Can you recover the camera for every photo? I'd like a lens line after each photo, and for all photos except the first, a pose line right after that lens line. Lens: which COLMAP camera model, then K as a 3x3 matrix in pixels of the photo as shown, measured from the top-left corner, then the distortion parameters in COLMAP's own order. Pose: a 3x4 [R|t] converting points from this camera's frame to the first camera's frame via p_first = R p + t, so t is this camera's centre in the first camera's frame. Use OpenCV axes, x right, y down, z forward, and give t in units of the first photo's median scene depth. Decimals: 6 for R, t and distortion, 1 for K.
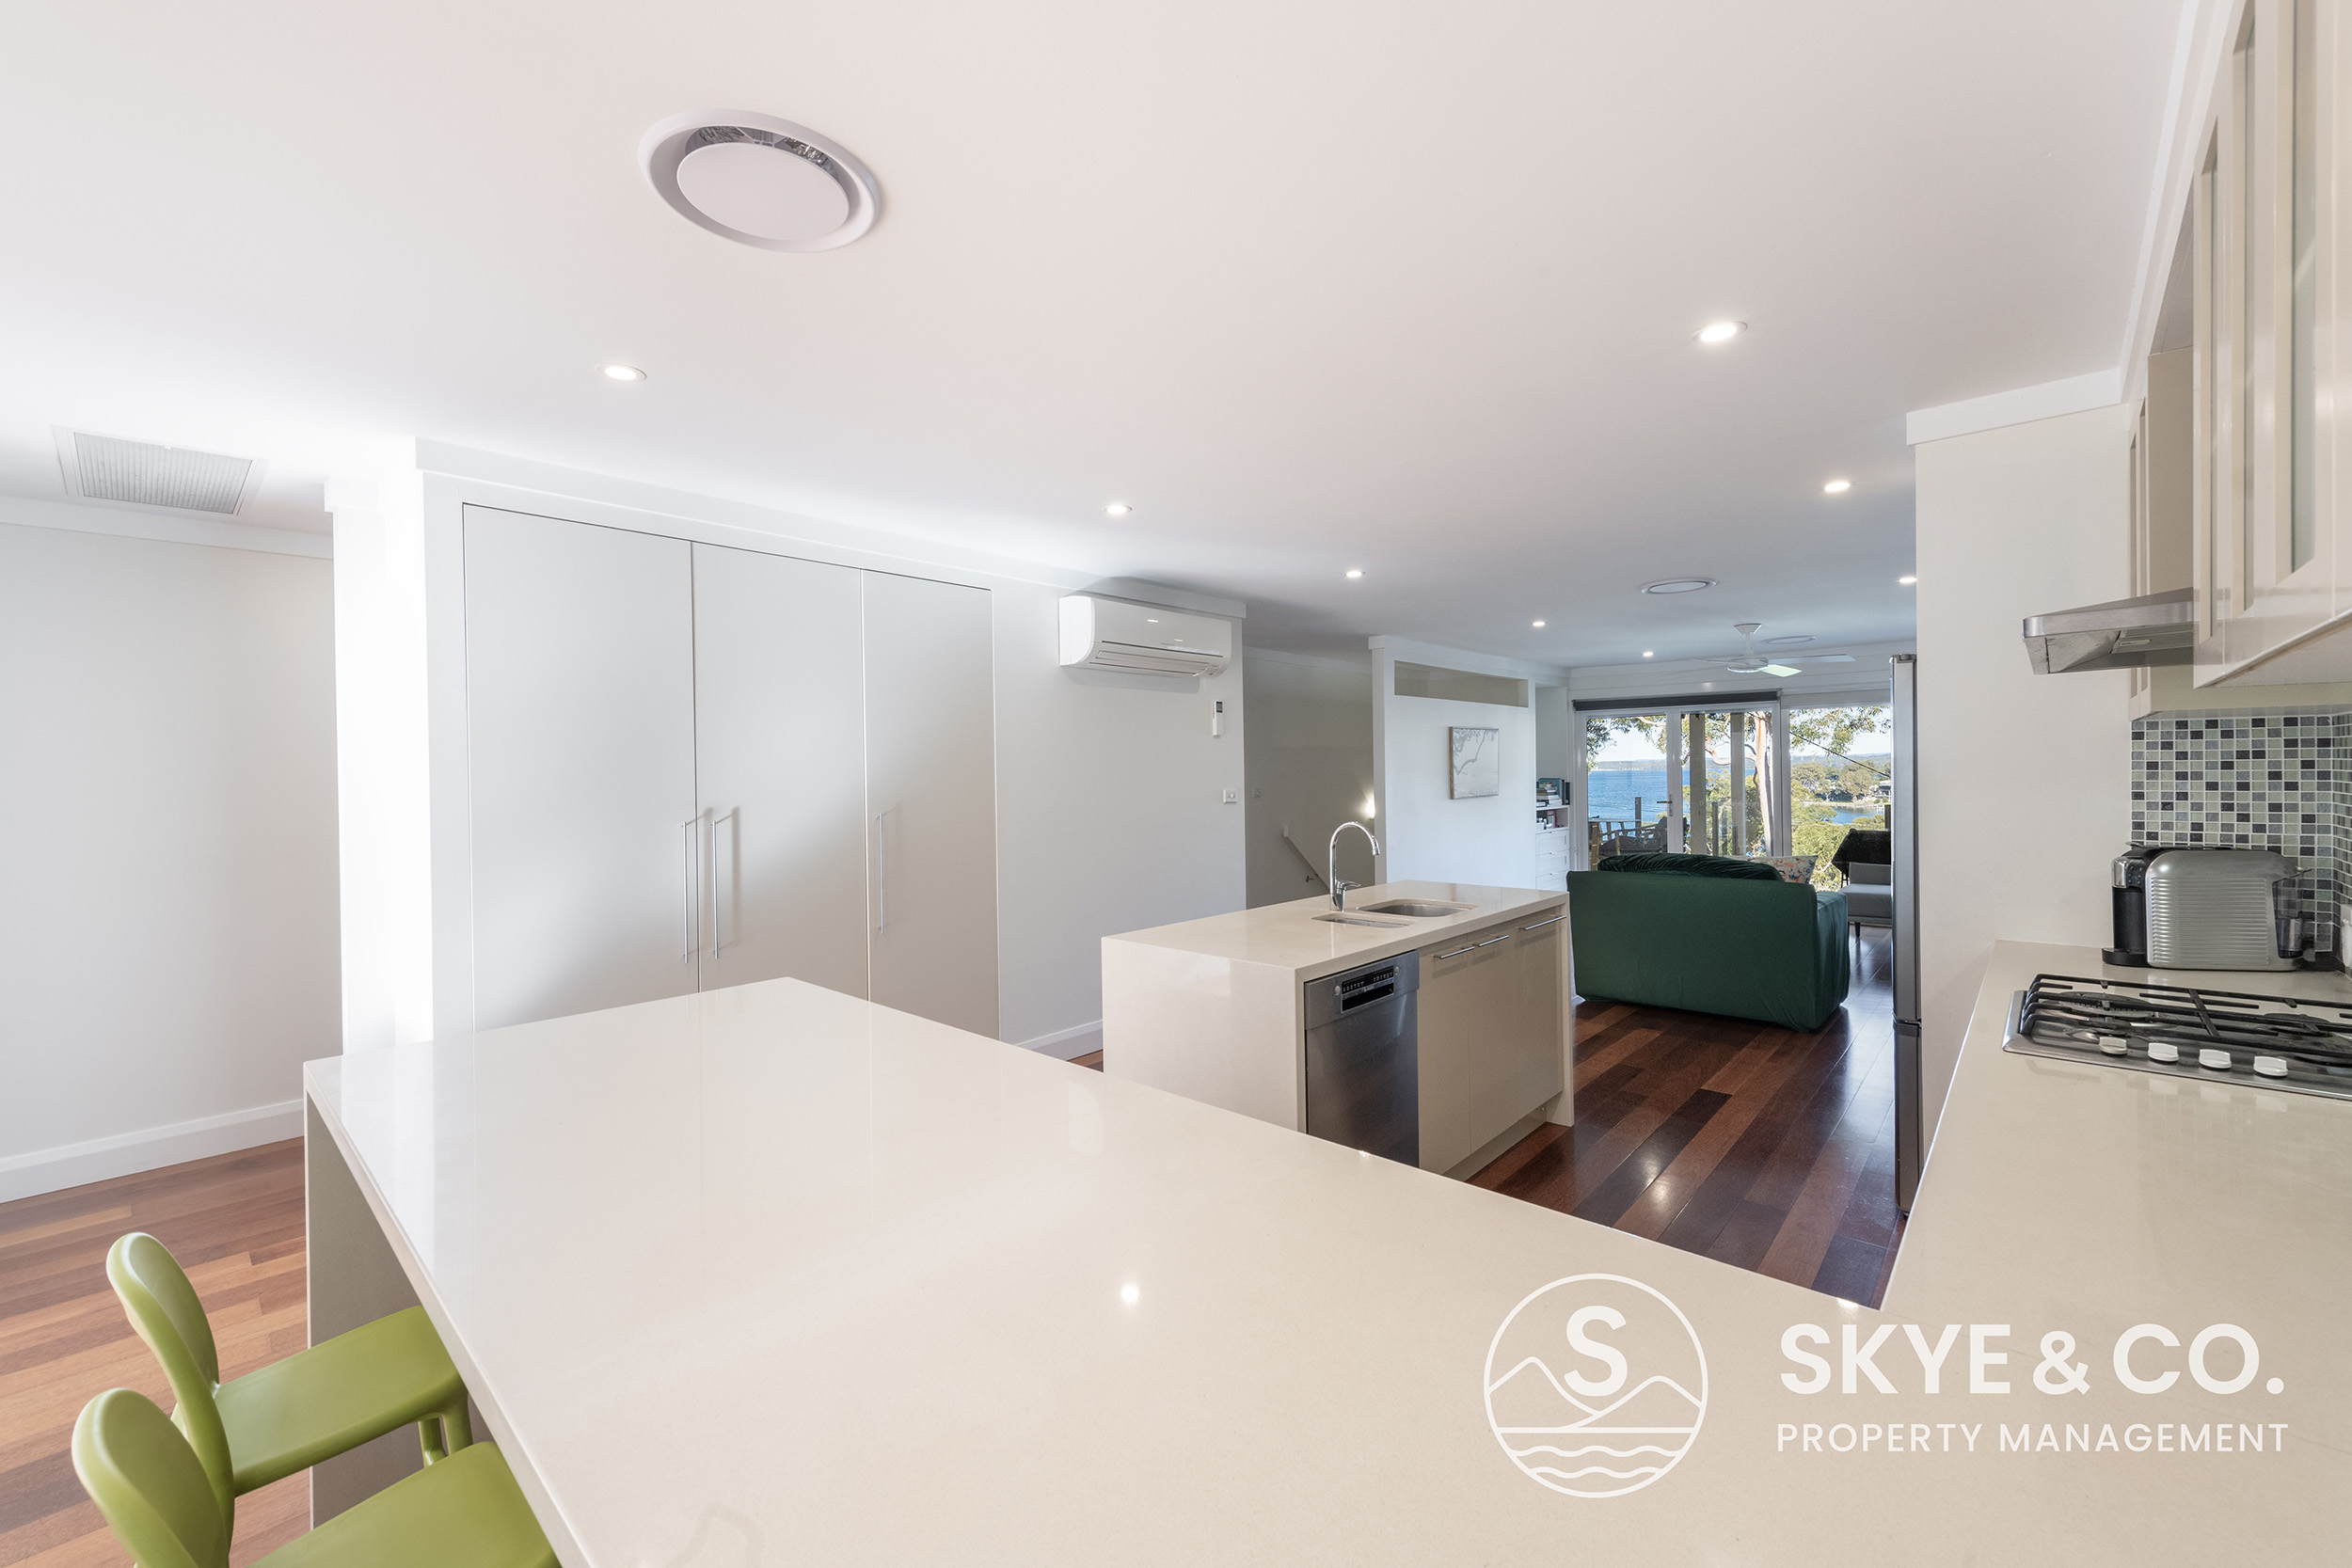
lens RADIAL K [[960.6, 0, 1173.7], [0, 960.6, 760.4], [0, 0, 1]] dist [0.004888, 0.000252]
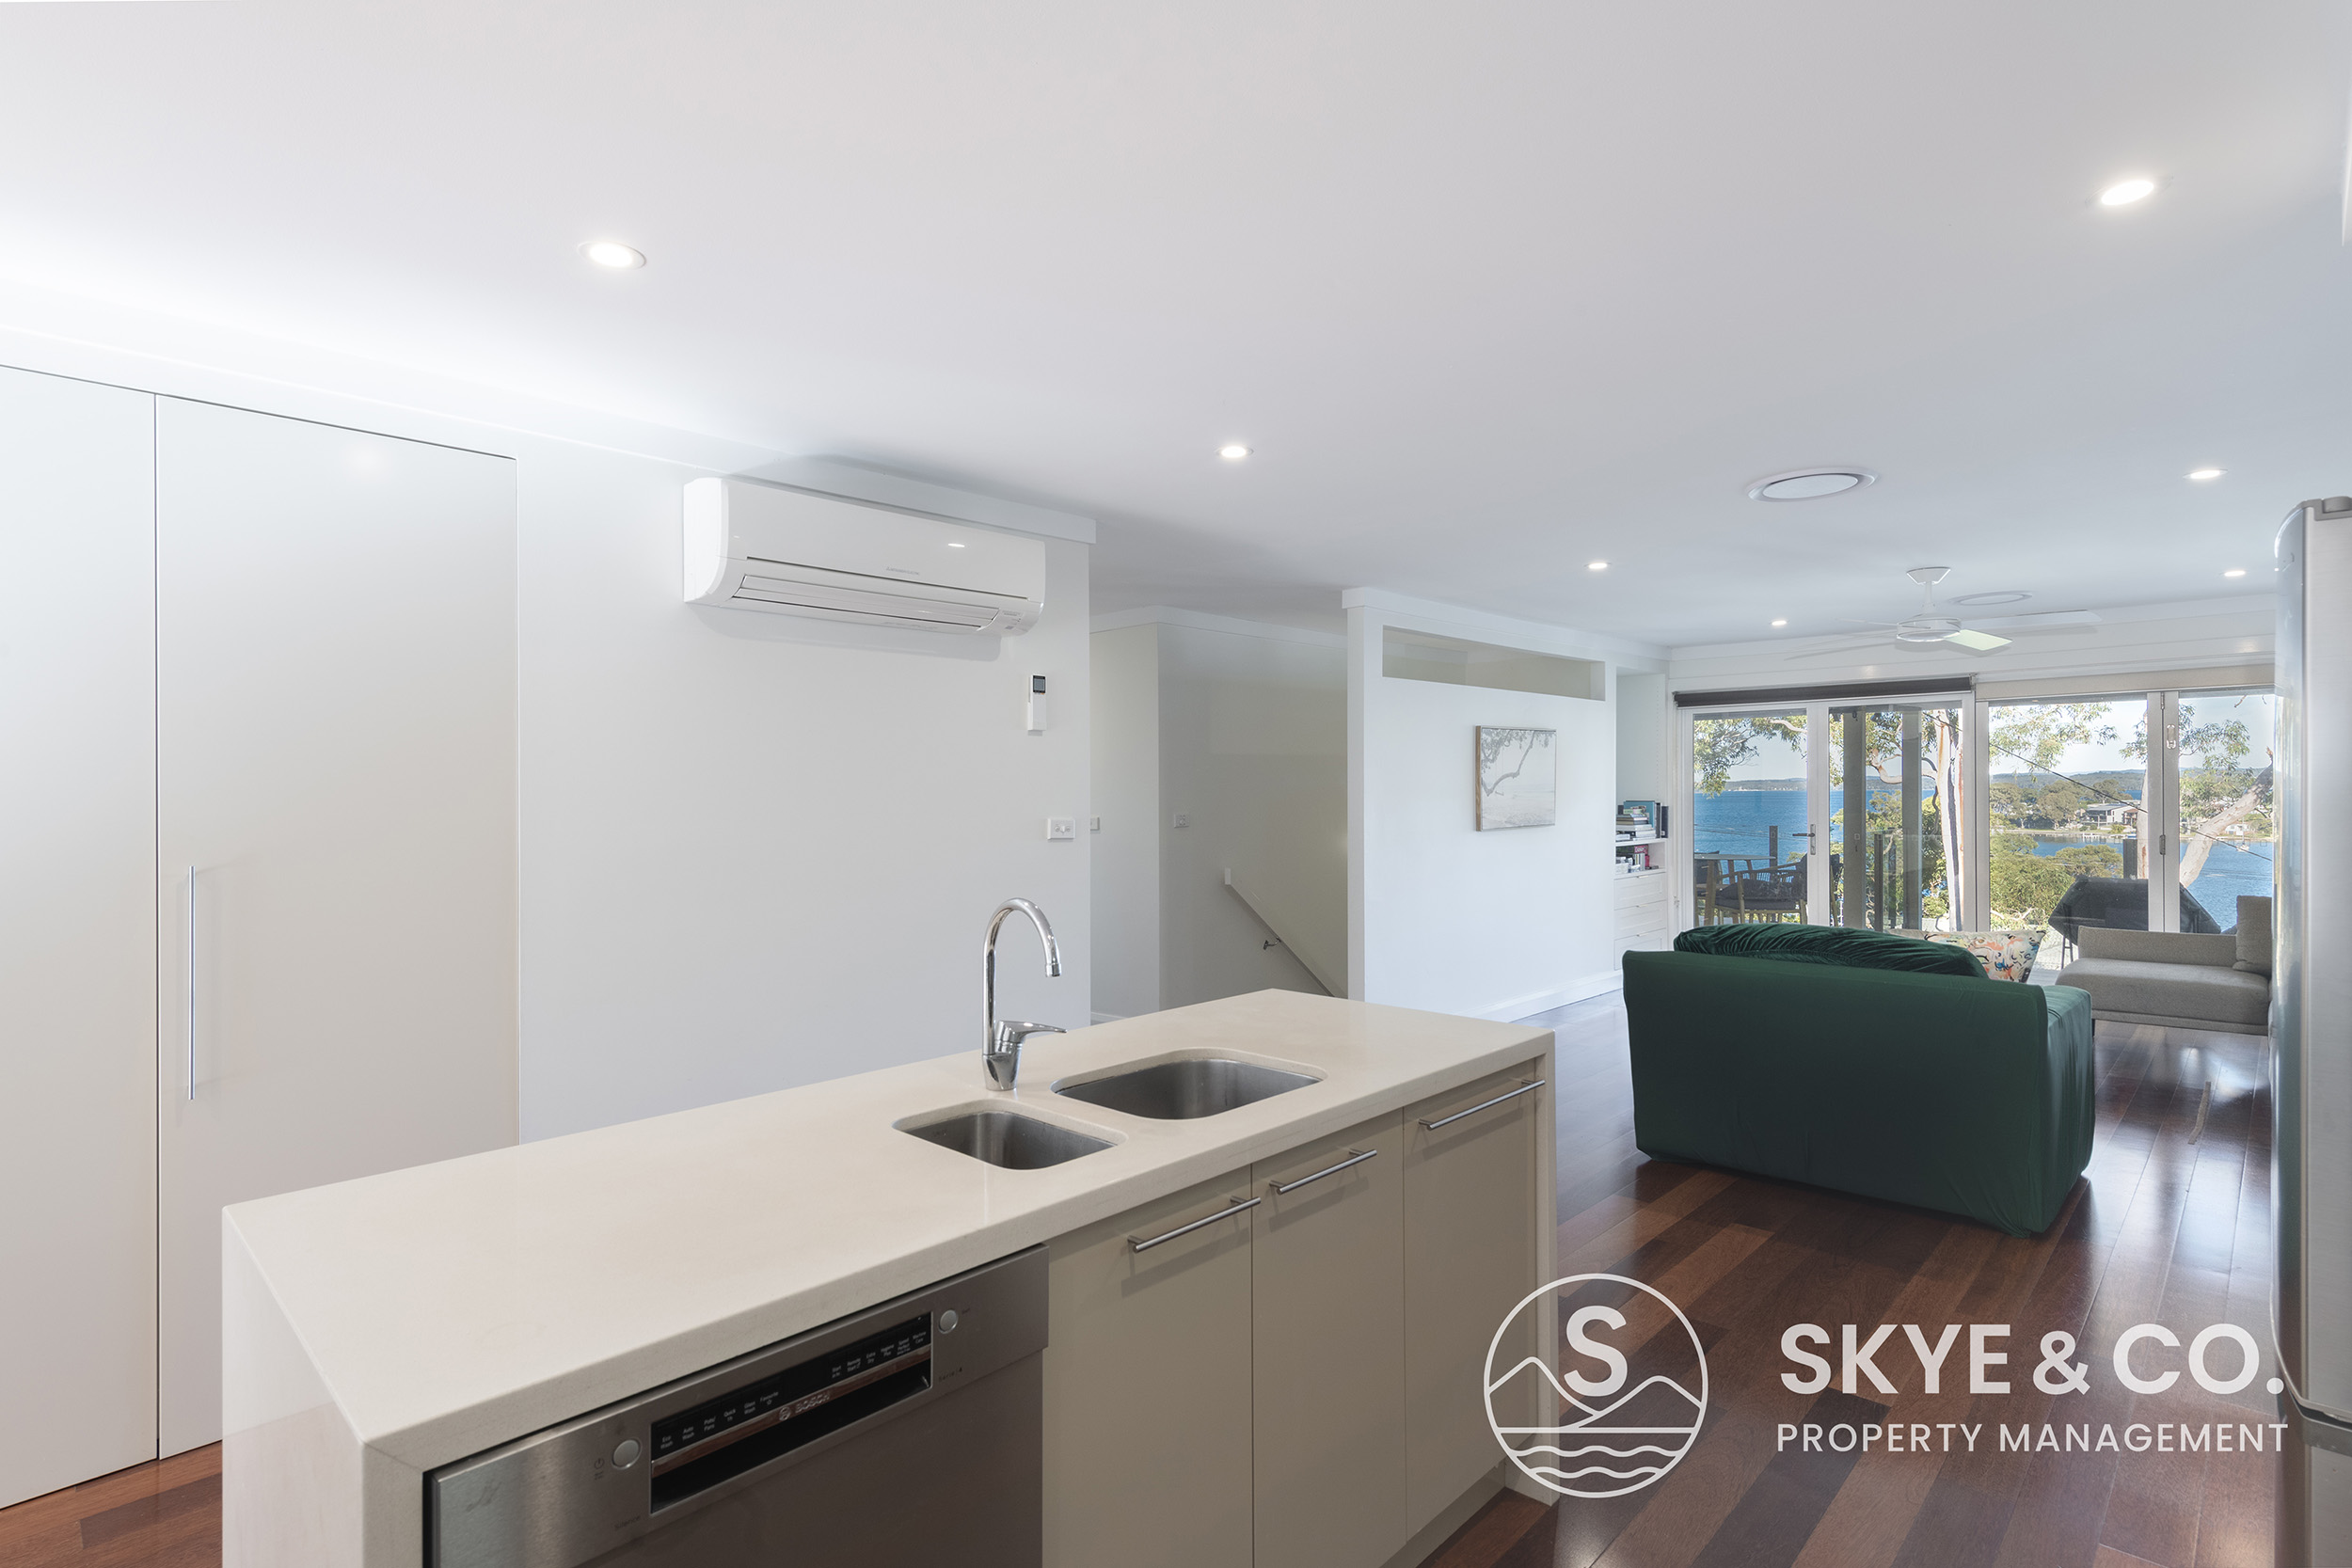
lens RADIAL K [[1103.2, 0, 1181.1], [0, 1103.2, 793.0], [0, 0, 1]] dist [0.002671, 0.000050]
pose [[0.998503, 0.002236, -0.054646, 0.120572], [-0.001513, 0.999911, 0.013266, 0.003064], [0.054670, -0.013164, 0.998418, 0.203376]]
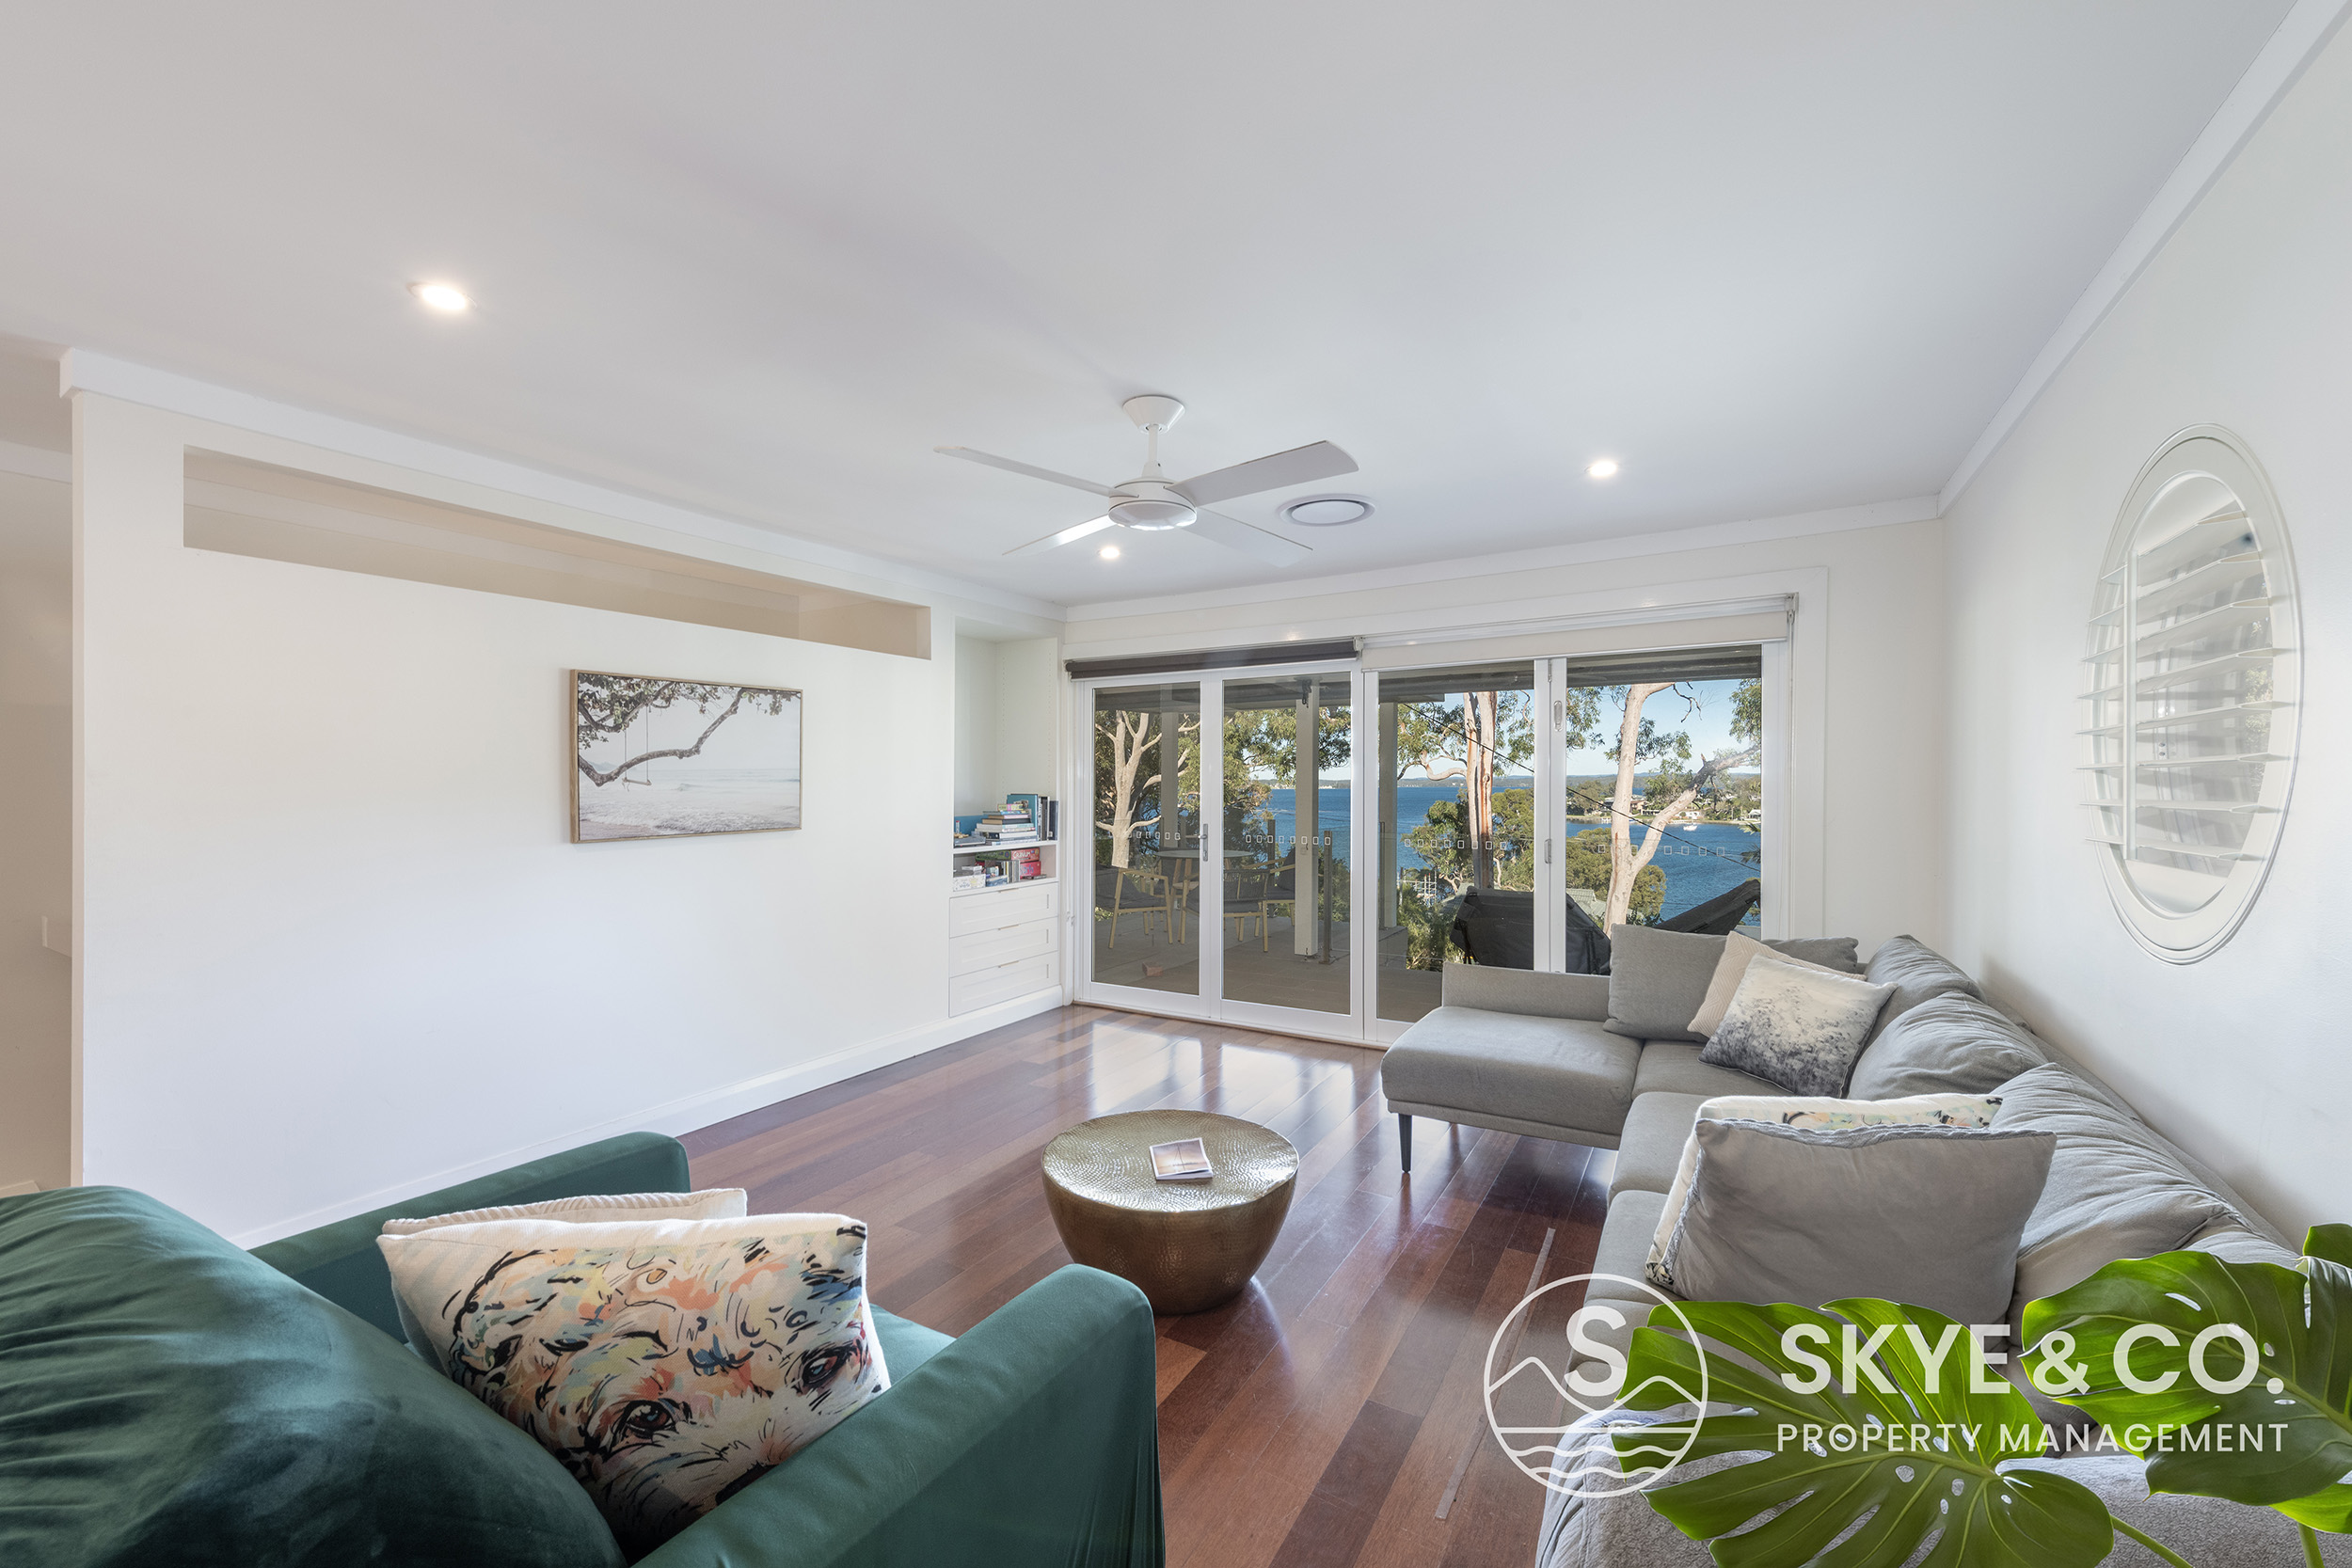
lens RADIAL K [[960.6, 0, 1167.5], [0, 960.6, 784.5], [0, 0, 1]] dist [0.004888, 0.000252]
pose [[0.978874, 0.010523, 0.204193, 0.455335], [-0.013169, 0.999846, 0.011602, 0.006543], [-0.204040, -0.014046, 0.978862, 0.539992]]
